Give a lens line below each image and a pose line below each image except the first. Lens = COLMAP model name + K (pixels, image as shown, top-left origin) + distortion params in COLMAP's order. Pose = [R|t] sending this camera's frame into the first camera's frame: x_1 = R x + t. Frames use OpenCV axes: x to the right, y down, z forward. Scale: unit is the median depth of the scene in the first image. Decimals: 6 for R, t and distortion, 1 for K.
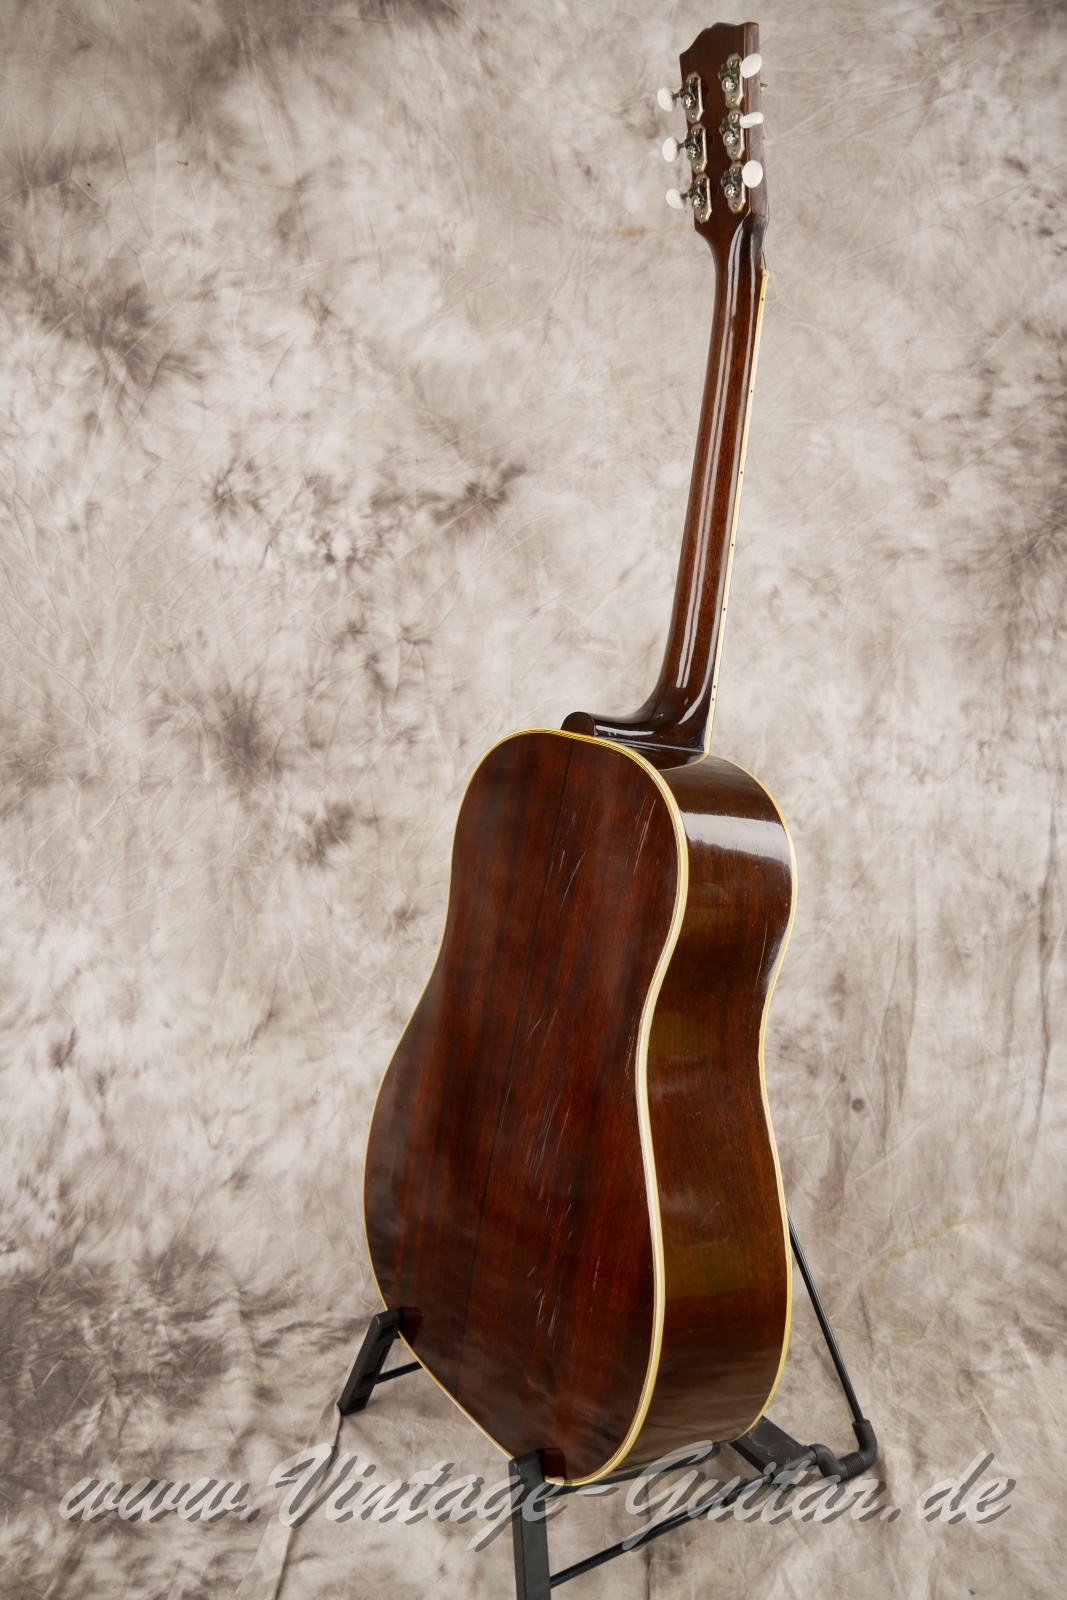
lens RADIAL K [[1373.7, 0, 550.3], [0, 1373.7, 800.2], [0, 0, 1]] dist [-0.059332, 0.028053]
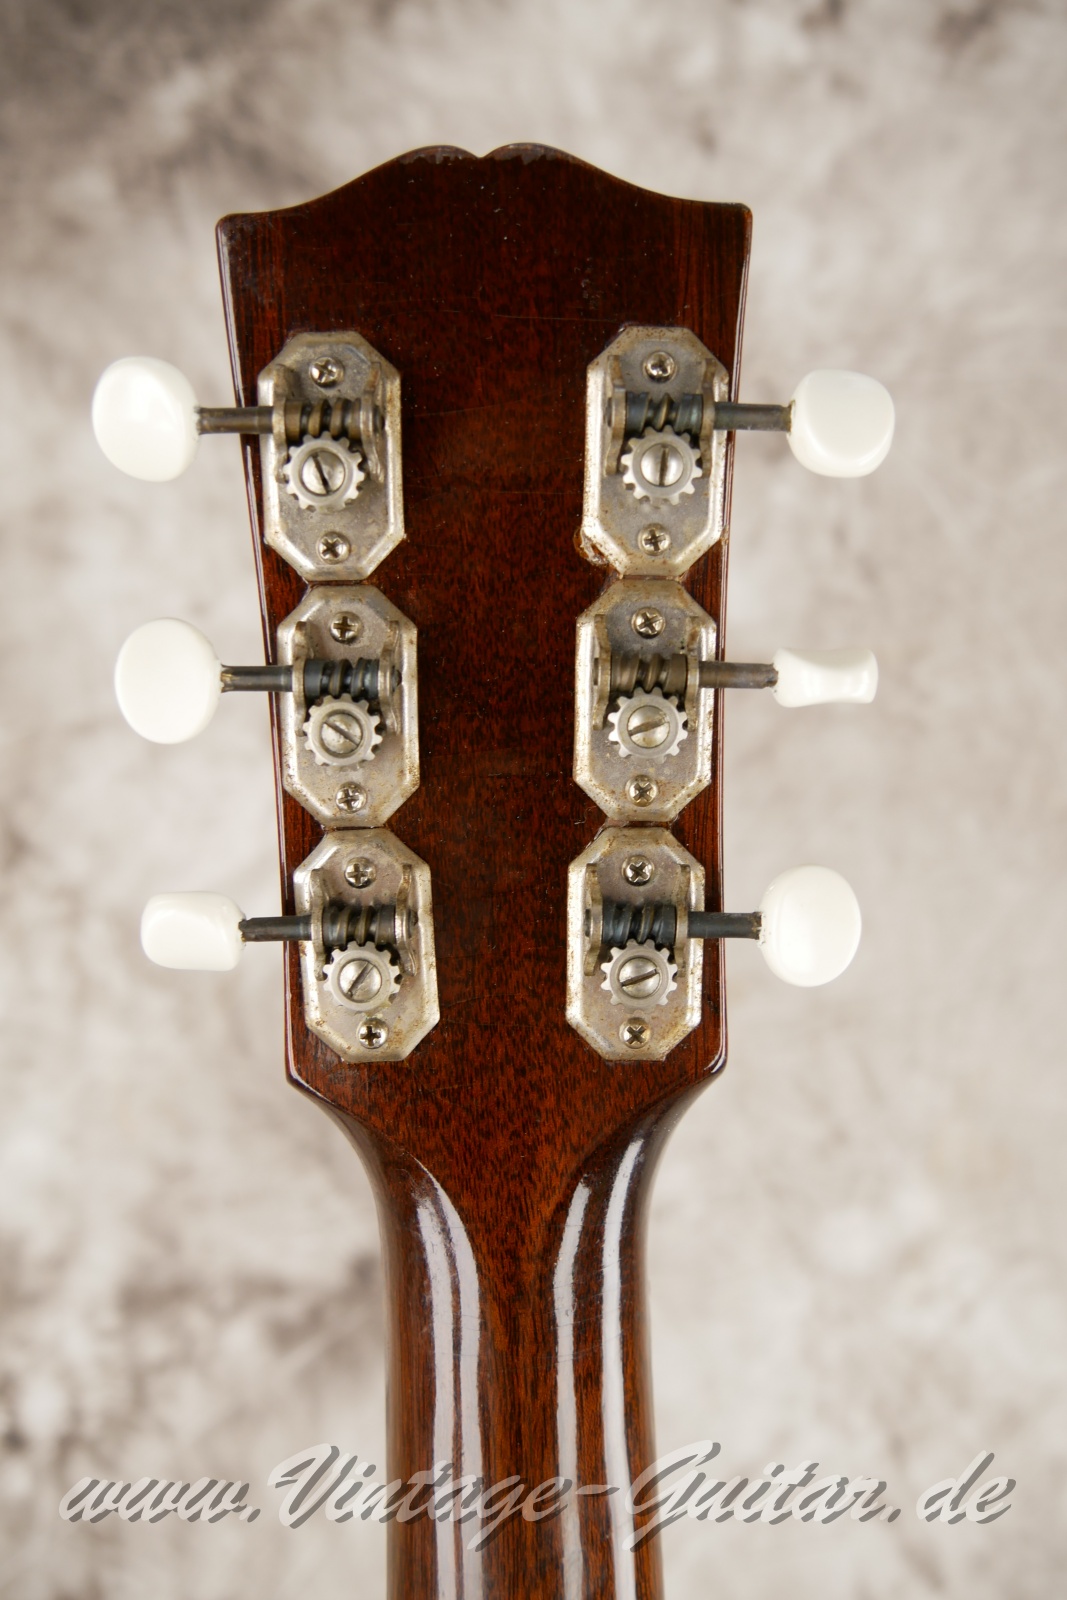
lens RADIAL K [[1423.5, 0, 518.7], [0, 1423.5, 813.7], [0, 0, 1]] dist [-0.056778, 0.035851]
pose [[0.998236, -0.006957, 0.058954, -0.034930], [0.016981, 0.985075, -0.171288, -0.288599], [-0.056882, 0.171987, 0.983456, 0.553436]]
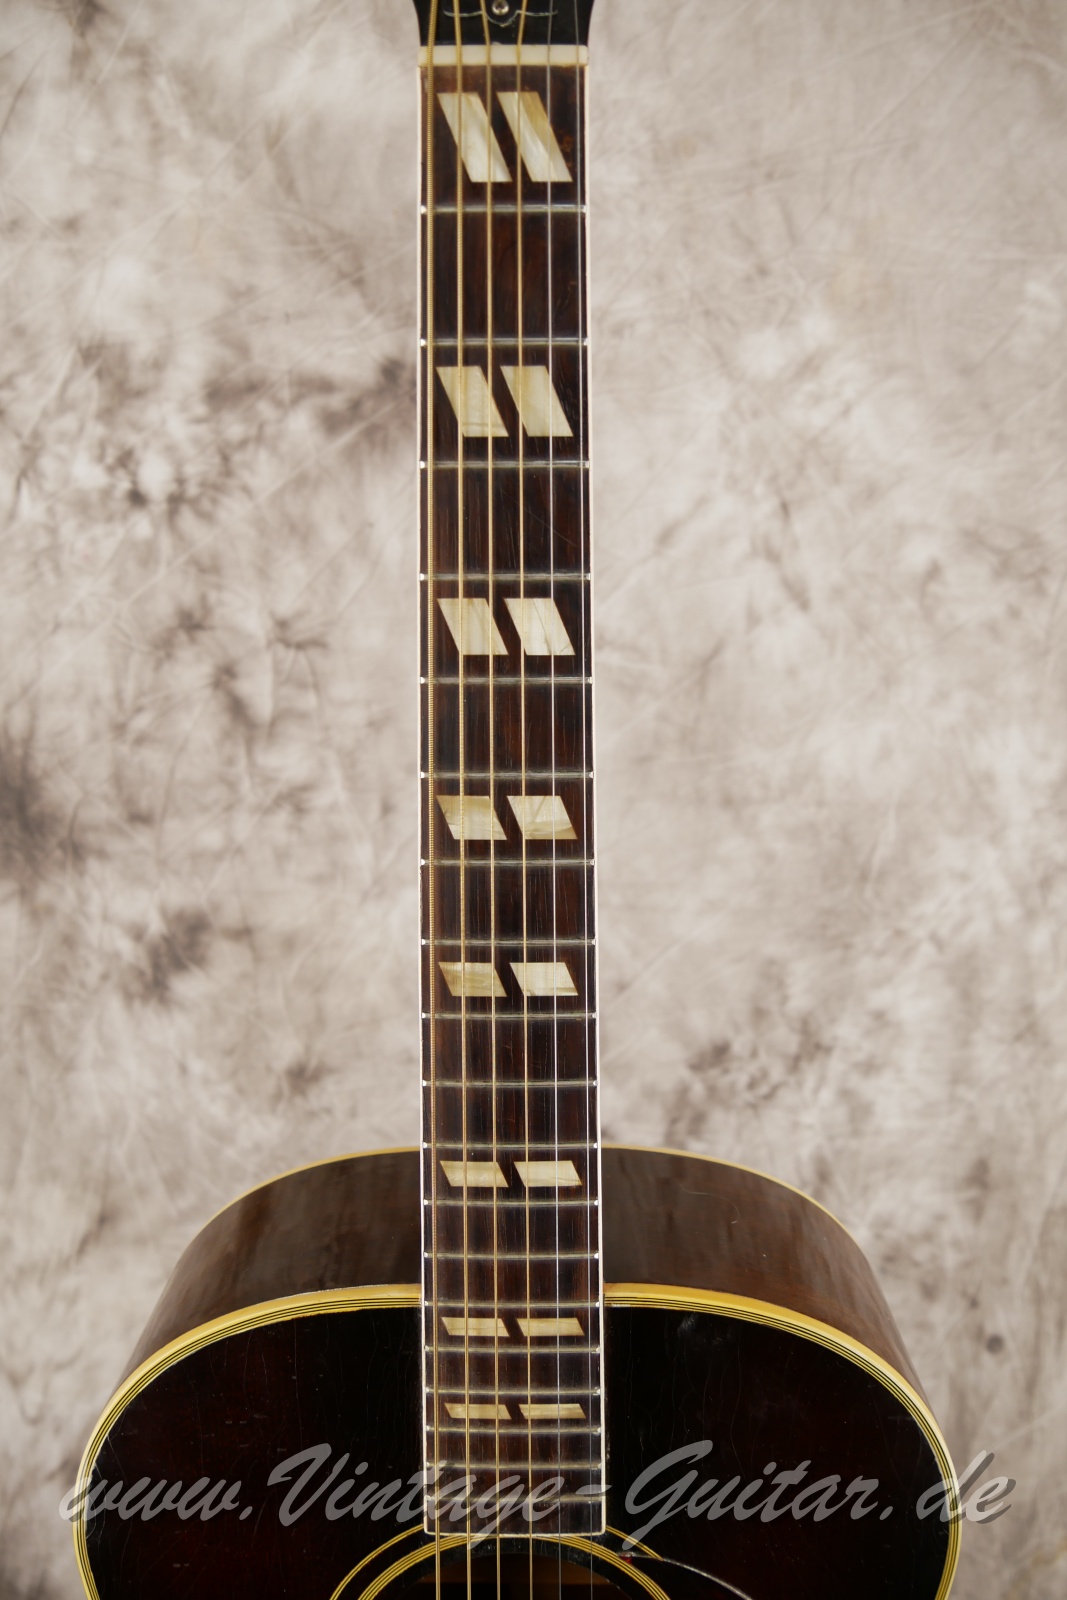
lens RADIAL K [[1373.7, 0, 537.6], [0, 1373.7, 802.7], [0, 0, 1]] dist [-0.059332, 0.028053]
pose [[0.998632, -0.013507, 0.050517, -0.029066], [-0.001080, 0.960529, 0.278178, -0.213400], [-0.052281, -0.277852, 0.959200, 0.431903]]
